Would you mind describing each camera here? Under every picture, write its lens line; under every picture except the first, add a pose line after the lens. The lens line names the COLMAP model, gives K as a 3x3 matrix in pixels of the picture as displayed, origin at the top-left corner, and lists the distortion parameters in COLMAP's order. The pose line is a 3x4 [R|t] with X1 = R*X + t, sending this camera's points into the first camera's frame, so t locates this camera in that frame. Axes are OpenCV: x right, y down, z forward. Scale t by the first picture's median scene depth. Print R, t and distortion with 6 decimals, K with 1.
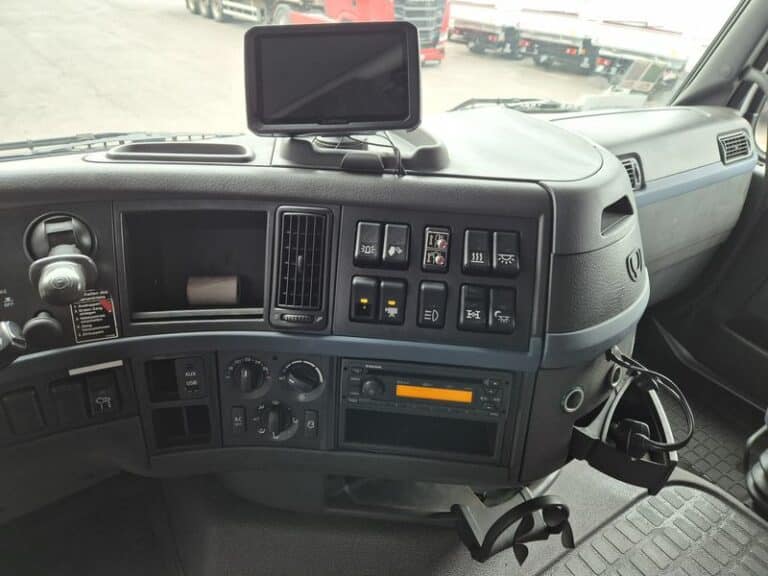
lens RADIAL K [[514.2, 0, 382.1], [0, 514.2, 251.6], [0, 0, 1]] dist [0.091553, -0.083923]
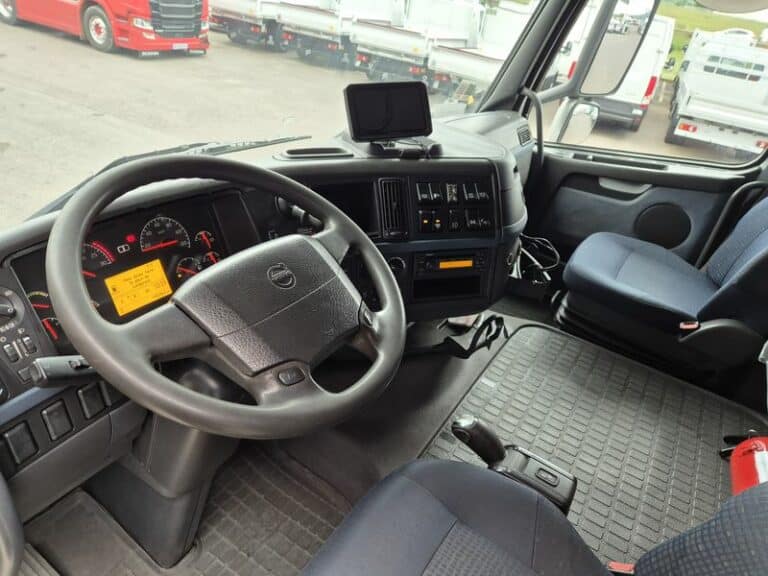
lens RADIAL K [[514.2, 0, 382.1], [0, 514.2, 251.6], [0, 0, 1]] dist [0.091553, -0.083923]
pose [[0.911975, -0.126812, 0.390155, -0.416855], [0.120853, 0.991868, 0.039897, 0.046540], [-0.392041, 0.010767, 0.919885, -0.332793]]
